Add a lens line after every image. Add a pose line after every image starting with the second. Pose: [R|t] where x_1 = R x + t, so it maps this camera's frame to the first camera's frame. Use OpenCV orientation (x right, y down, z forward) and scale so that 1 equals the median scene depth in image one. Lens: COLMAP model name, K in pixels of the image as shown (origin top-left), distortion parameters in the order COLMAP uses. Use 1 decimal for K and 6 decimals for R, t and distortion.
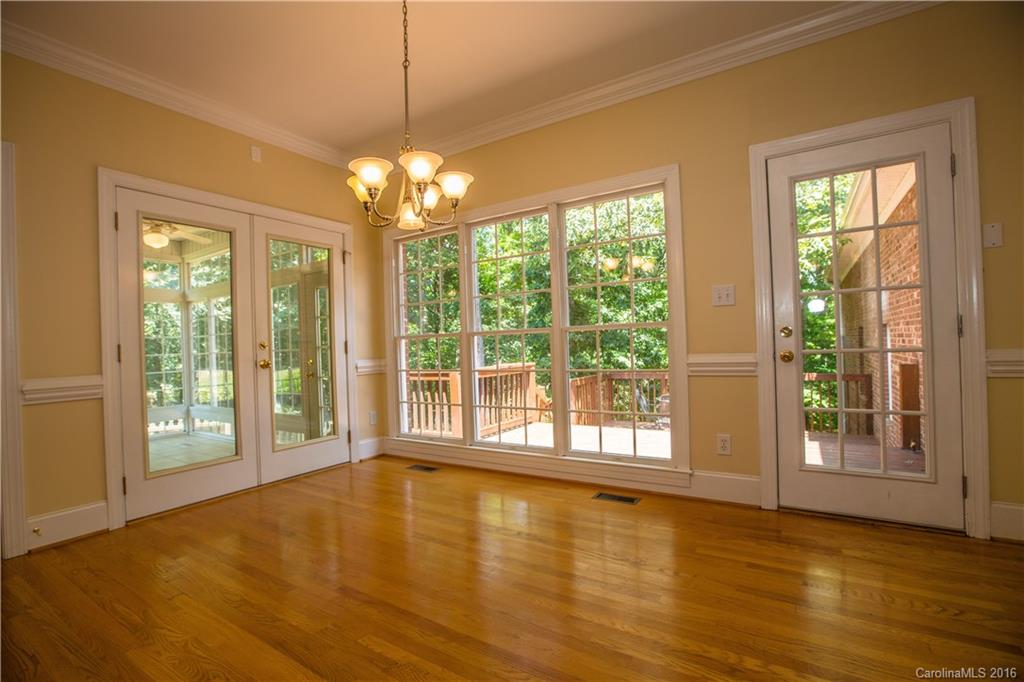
lens RADIAL K [[482.6, 0, 509.3], [0, 482.6, 344.3], [0, 0, 1]] dist [-0.012954, 0.002916]
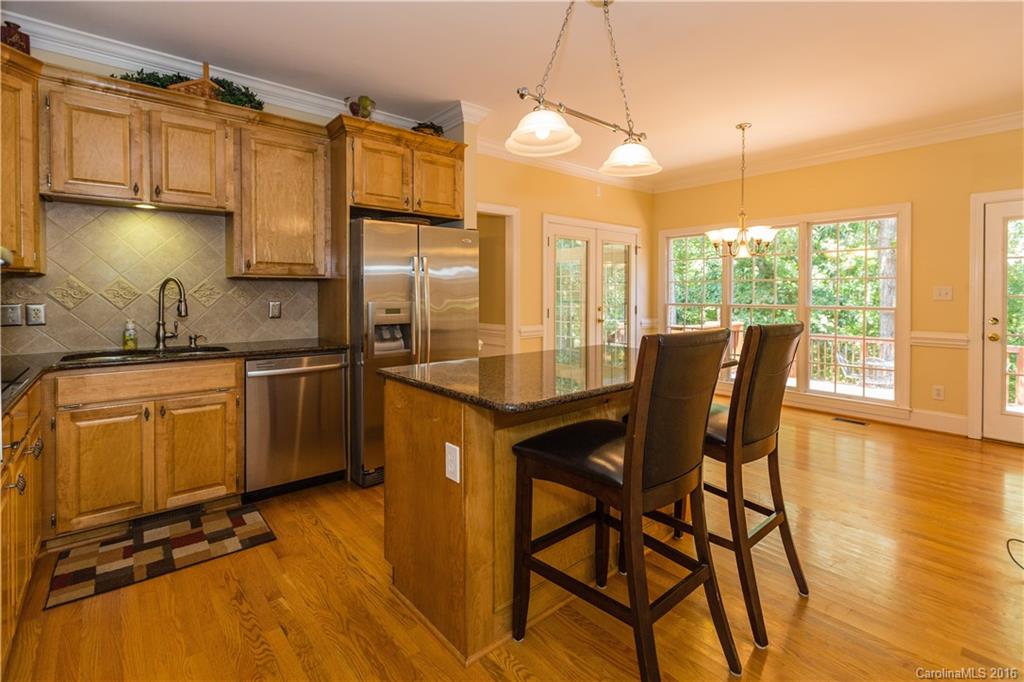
lens RADIAL K [[482.6, 0, 503.3], [0, 482.6, 294.2], [0, 0, 1]] dist [-0.012954, 0.002916]
pose [[0.955848, 0.036325, -0.291608, -0.432430], [-0.032564, 0.999312, 0.017739, -0.081387], [0.292052, -0.007460, 0.956373, -0.829405]]
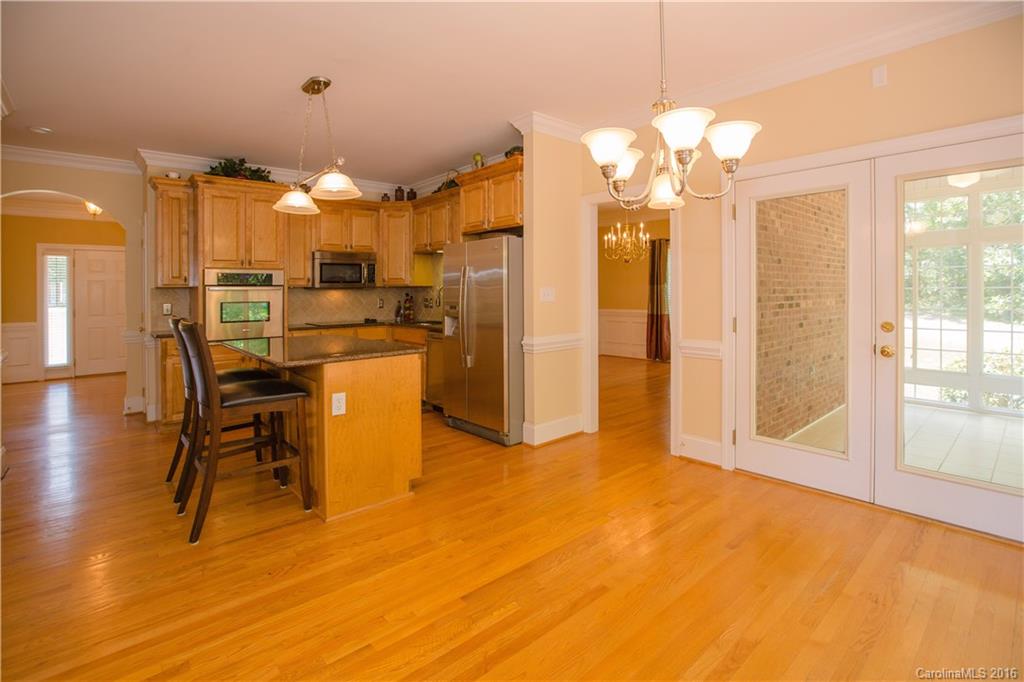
lens RADIAL K [[482.6, 0, 512.3], [0, 482.6, 286.4], [0, 0, 1]] dist [-0.012954, 0.002916]
pose [[-0.268208, 0.018025, -0.963192, 0.471946], [0.015645, 0.999775, 0.014353, -0.099803], [0.963234, -0.011219, -0.268429, 0.785707]]
